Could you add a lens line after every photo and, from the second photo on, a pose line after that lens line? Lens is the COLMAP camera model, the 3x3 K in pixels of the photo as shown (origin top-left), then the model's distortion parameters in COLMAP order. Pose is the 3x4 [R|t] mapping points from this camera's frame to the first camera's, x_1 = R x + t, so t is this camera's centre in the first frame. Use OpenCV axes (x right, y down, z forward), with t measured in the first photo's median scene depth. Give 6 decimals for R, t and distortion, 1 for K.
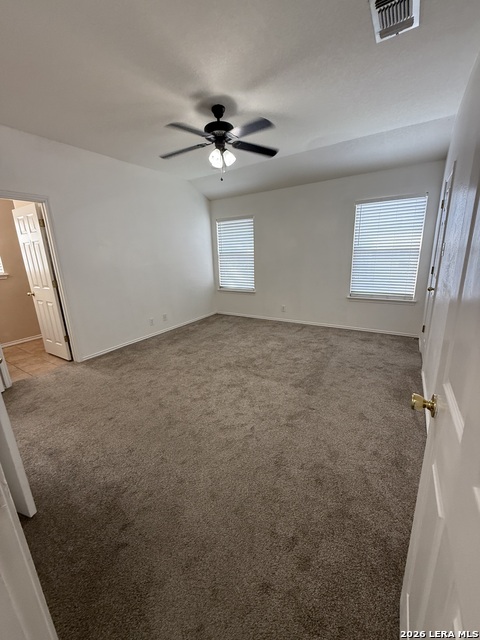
lens RADIAL K [[256.3, 0, 240.2], [0, 256.3, 318.0], [0, 0, 1]] dist [0.000172, 0.000119]
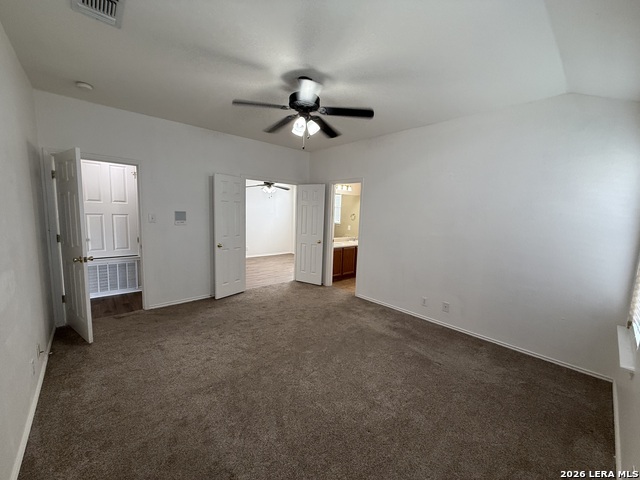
lens RADIAL K [[256.3, 0, 319.6], [0, 256.3, 240.8], [0, 0, 1]] dist [0.000172, 0.000119]
pose [[-0.284883, 0.136725, -0.948761, 0.704675], [-0.257791, 0.942382, 0.213212, -0.360959], [0.923247, 0.305322, -0.233222, 1.141615]]
